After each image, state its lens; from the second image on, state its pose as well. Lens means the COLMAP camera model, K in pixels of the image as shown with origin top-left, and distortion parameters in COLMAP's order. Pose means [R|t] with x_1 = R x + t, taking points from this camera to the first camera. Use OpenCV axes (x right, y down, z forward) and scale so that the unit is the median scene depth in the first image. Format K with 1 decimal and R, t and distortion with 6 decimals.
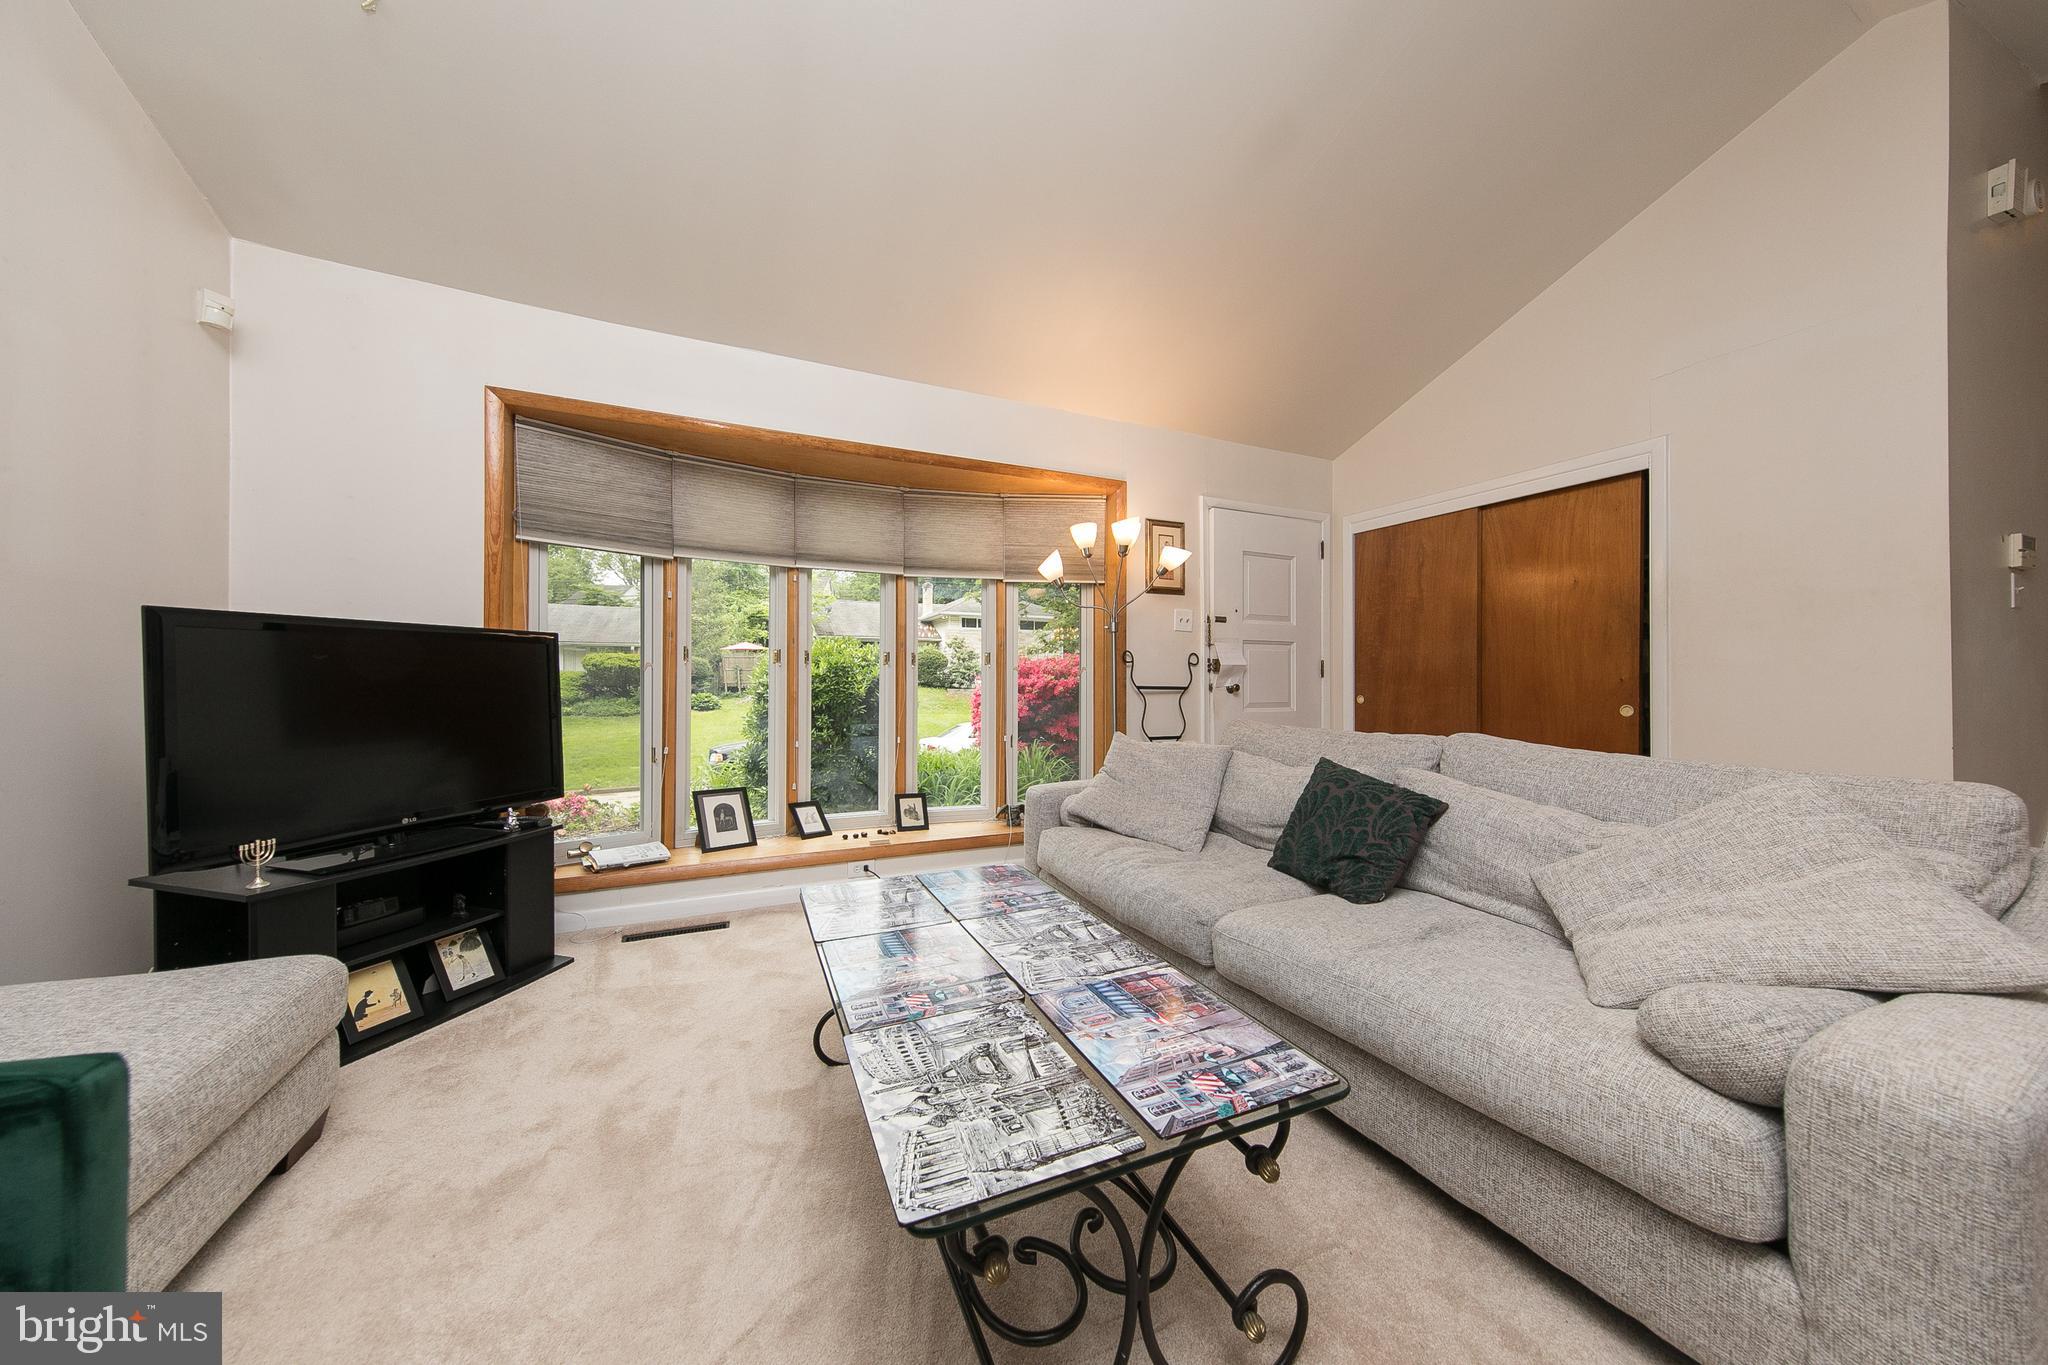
lens RADIAL K [[678.6, 0, 1041.7], [0, 678.6, 677.2], [0, 0, 1]] dist [0.009219, -0.000016]
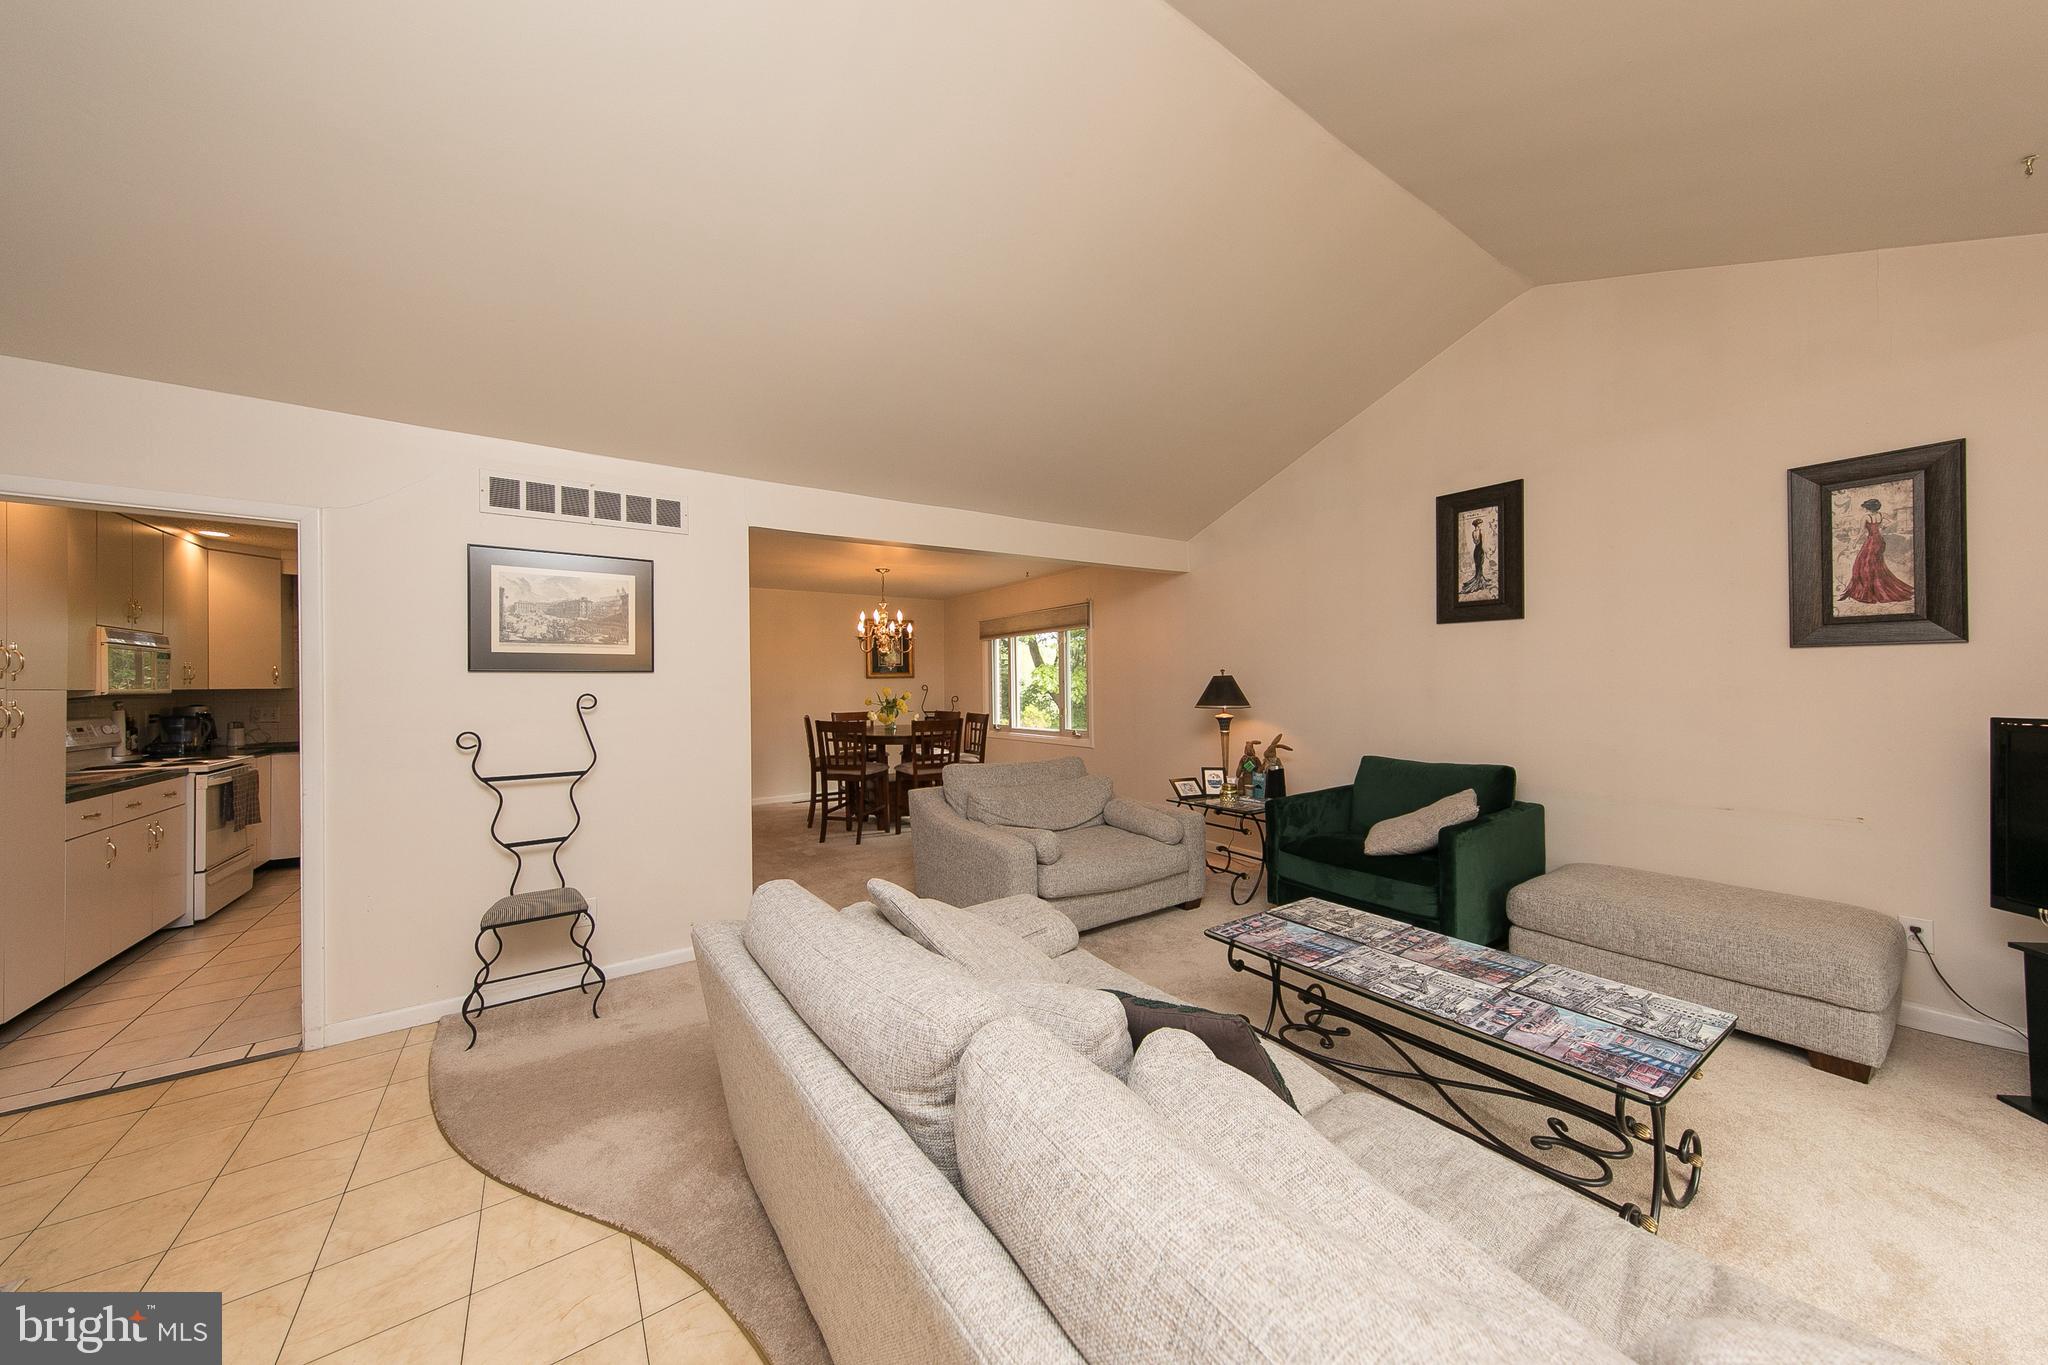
lens RADIAL K [[683.4, 0, 1036.8], [0, 683.4, 681.2], [0, 0, 1]] dist [0.008406, -0.000011]
pose [[-0.984975, 0.010823, -0.172360, 0.483262], [0.013118, 0.999840, -0.012186, -0.100214], [0.172201, -0.014264, -0.984959, 1.105622]]
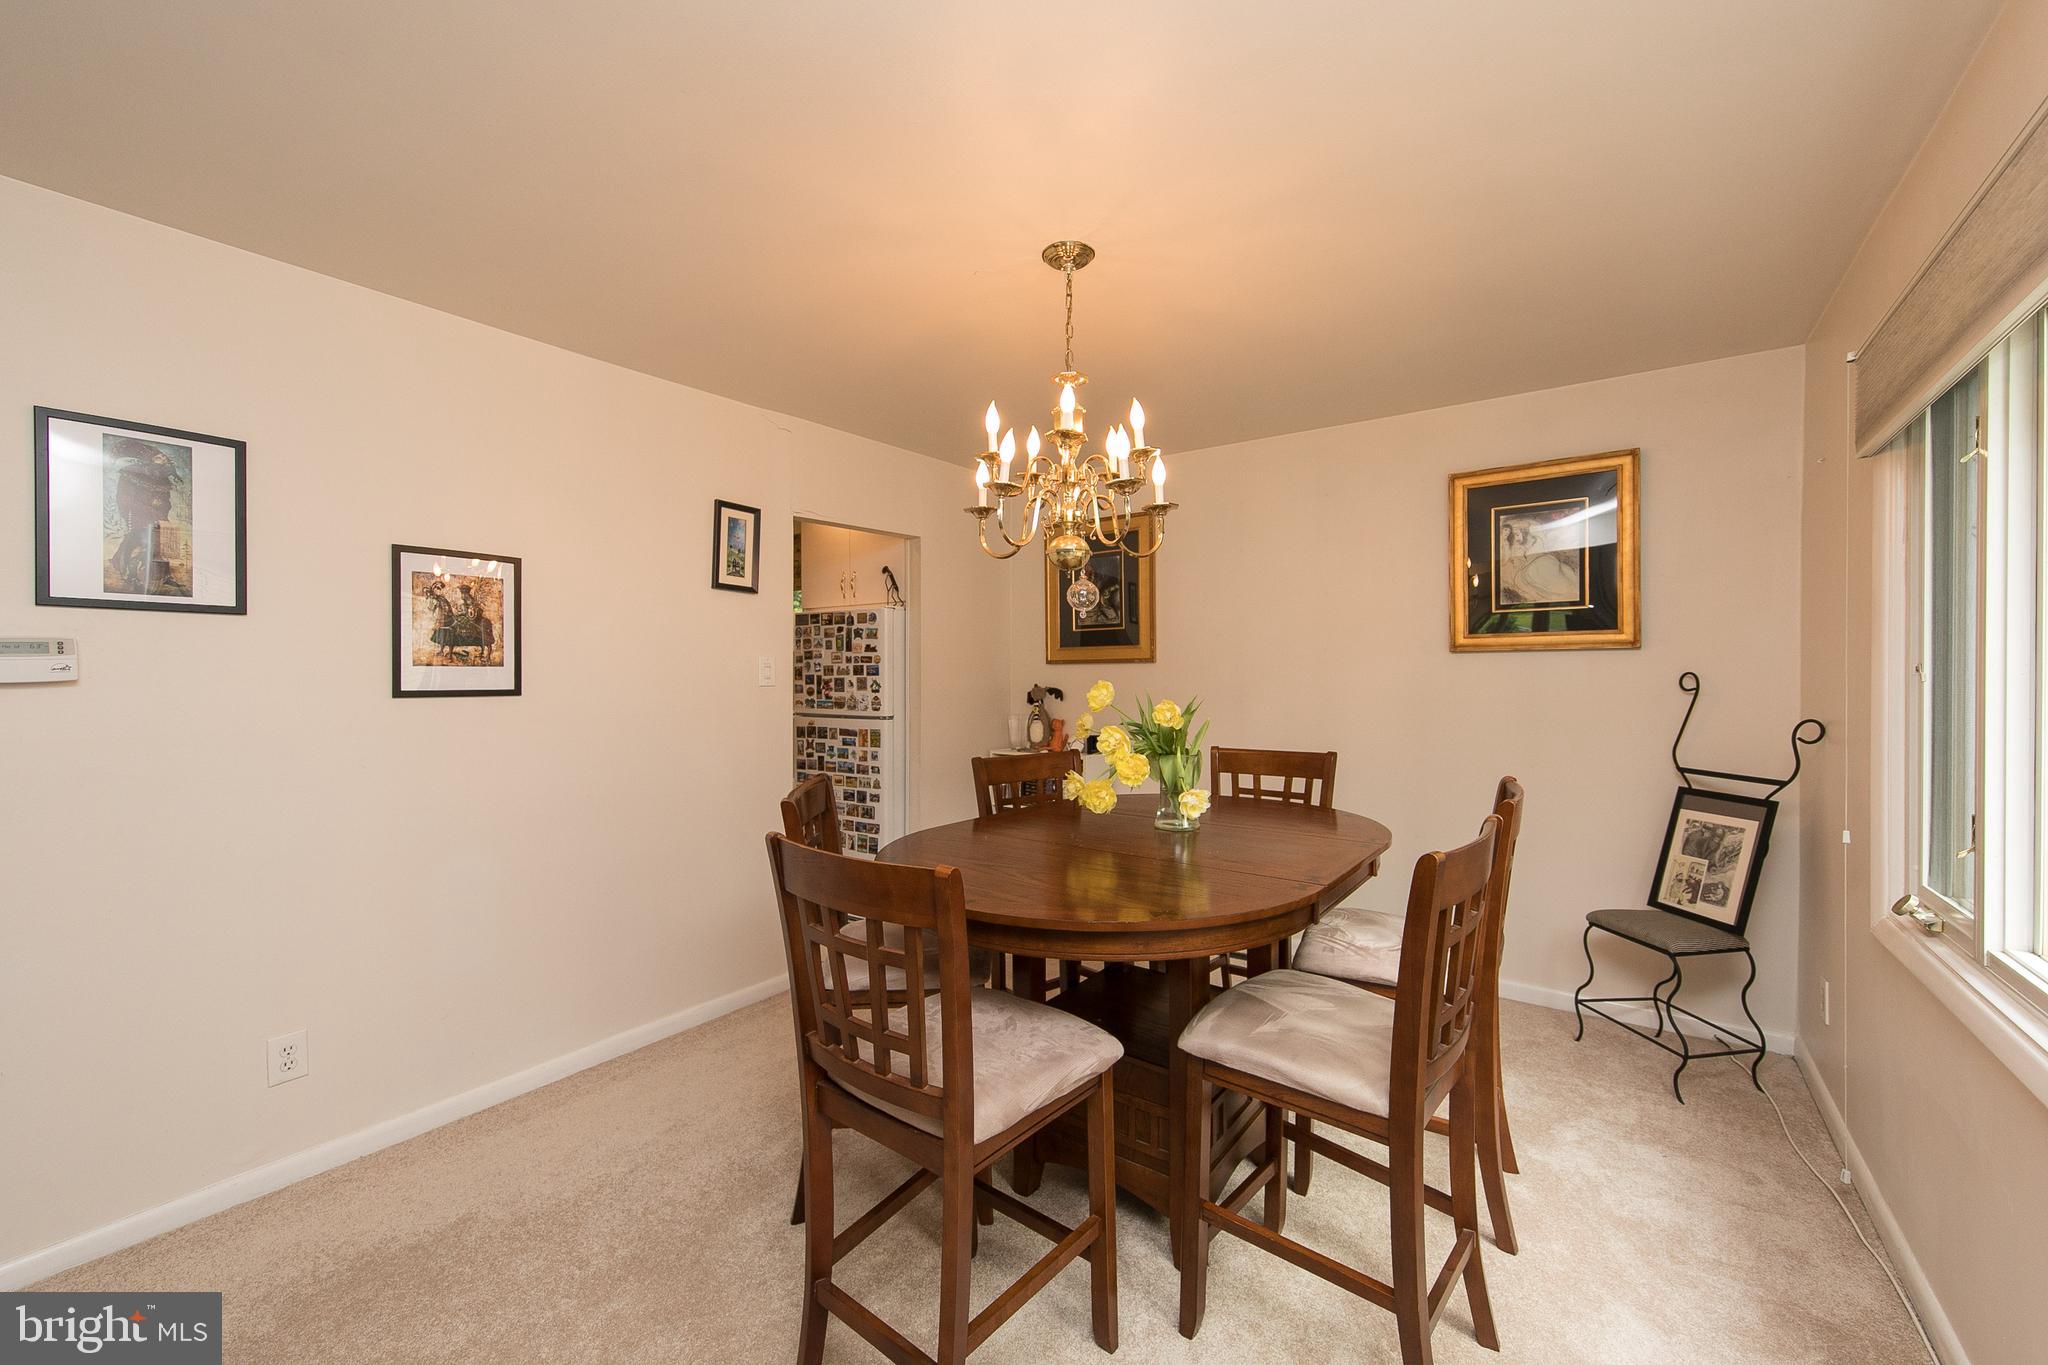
lens RADIAL K [[814.5, 0, 1034.6], [0, 814.5, 678.2], [0, 0, 1]] dist [0.016654, 0.000015]
pose [[-0.493520, -0.005323, 0.869718, -0.031425], [-0.006404, 0.999976, 0.002486, -0.116437], [-0.869711, -0.004343, -0.493542, -0.740148]]
